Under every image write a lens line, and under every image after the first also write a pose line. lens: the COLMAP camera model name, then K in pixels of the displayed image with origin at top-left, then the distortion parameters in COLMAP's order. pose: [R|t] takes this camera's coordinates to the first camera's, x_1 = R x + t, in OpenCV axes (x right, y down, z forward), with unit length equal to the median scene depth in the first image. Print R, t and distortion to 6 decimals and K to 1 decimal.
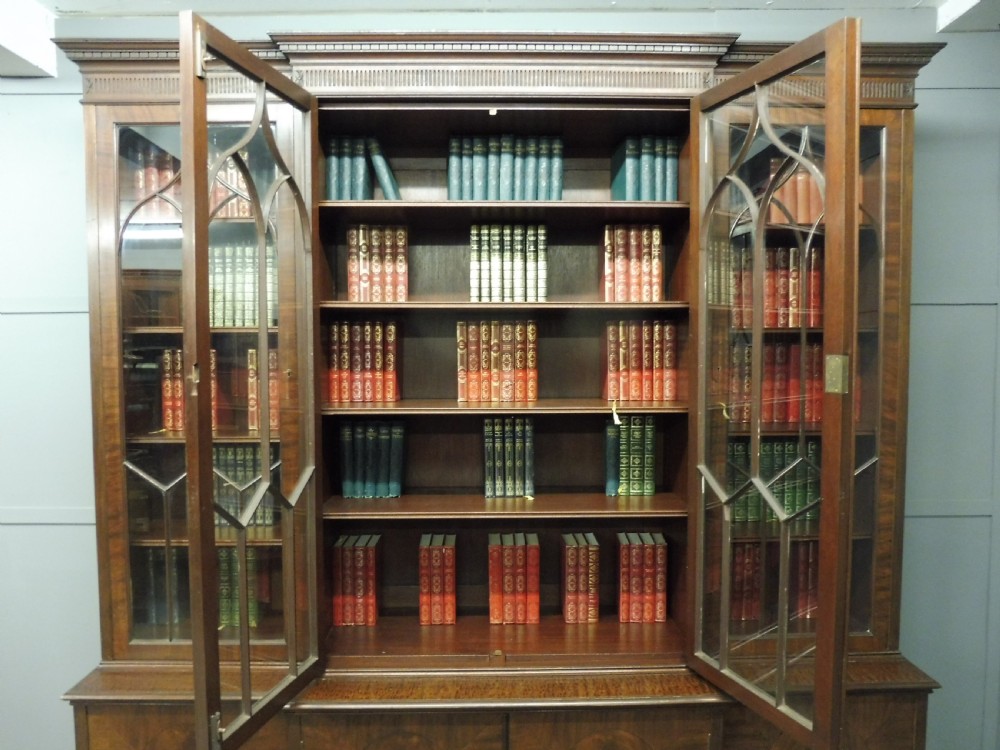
lens RADIAL K [[721.1, 0, 502.0], [0, 721.1, 378.6], [0, 0, 1]] dist [-0.042998, 0.007745]
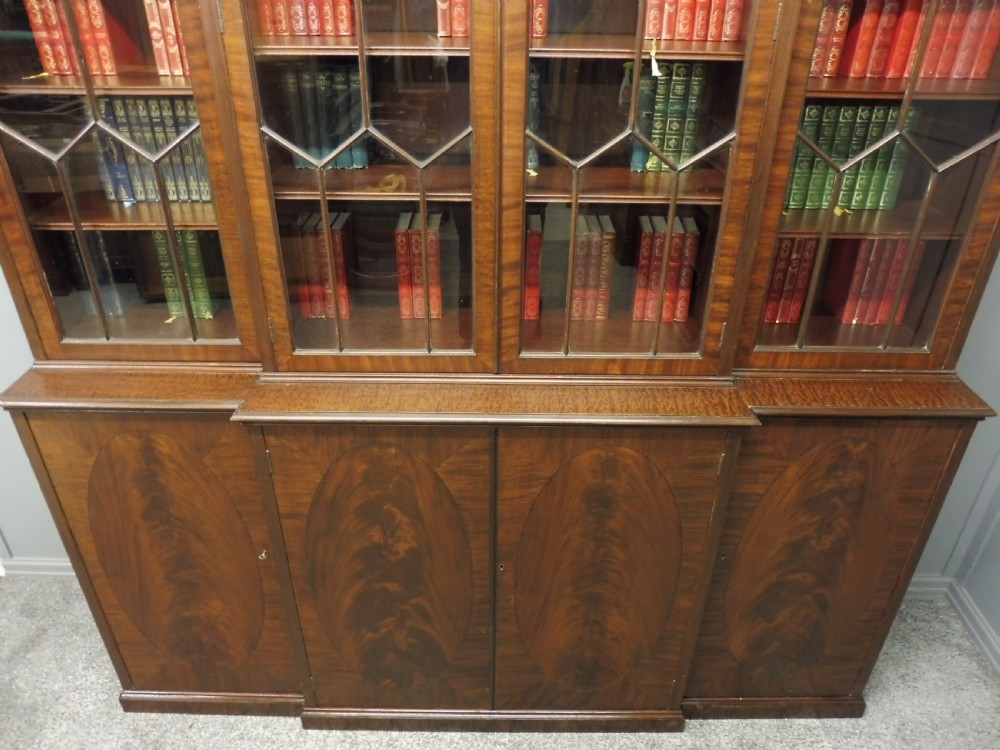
lens RADIAL K [[721.1, 0, 502.0], [0, 721.1, 378.6], [0, 0, 1]] dist [-0.042998, 0.007745]
pose [[0.999651, 0.023765, -0.011563, 0.020172], [-0.015758, 0.887217, 0.461083, 0.005335], [0.021216, -0.460740, 0.887281, 0.205752]]
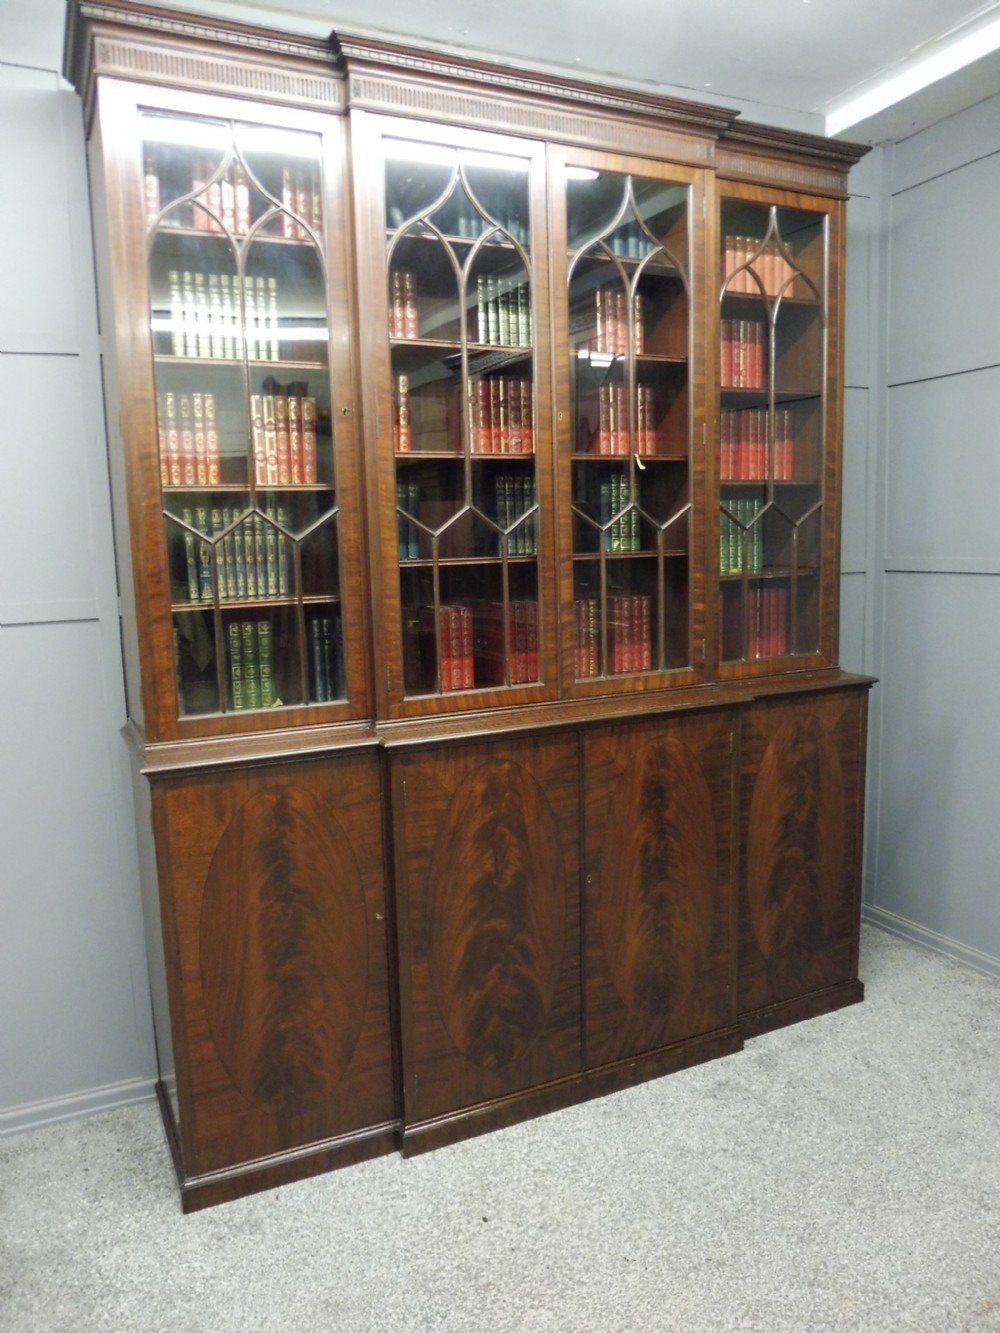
lens RADIAL K [[973.1, 0, 500.0], [0, 973.1, 666.5], [0, 0, 1]] dist [-0.038958, 0.011652]
pose [[0.906908, -0.078853, 0.413884, -0.602843], [0.043455, 0.994598, 0.094270, 0.194077], [-0.419082, -0.067509, 0.905435, -0.234325]]
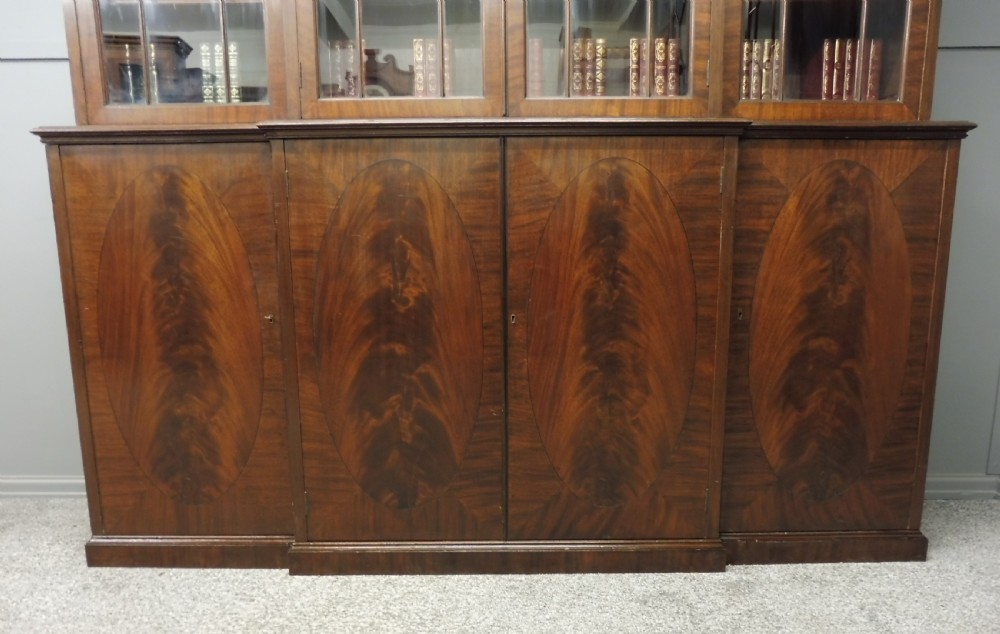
lens RADIAL K [[727.3, 0, 505.3], [0, 727.3, 374.4], [0, 0, 1]] dist [-0.035021, -0.004062]
pose [[0.999807, -0.000091, -0.019638, 0.022911], [0.002668, 0.991348, 0.131229, 0.554651], [0.019456, -0.131256, 0.991158, 0.018118]]
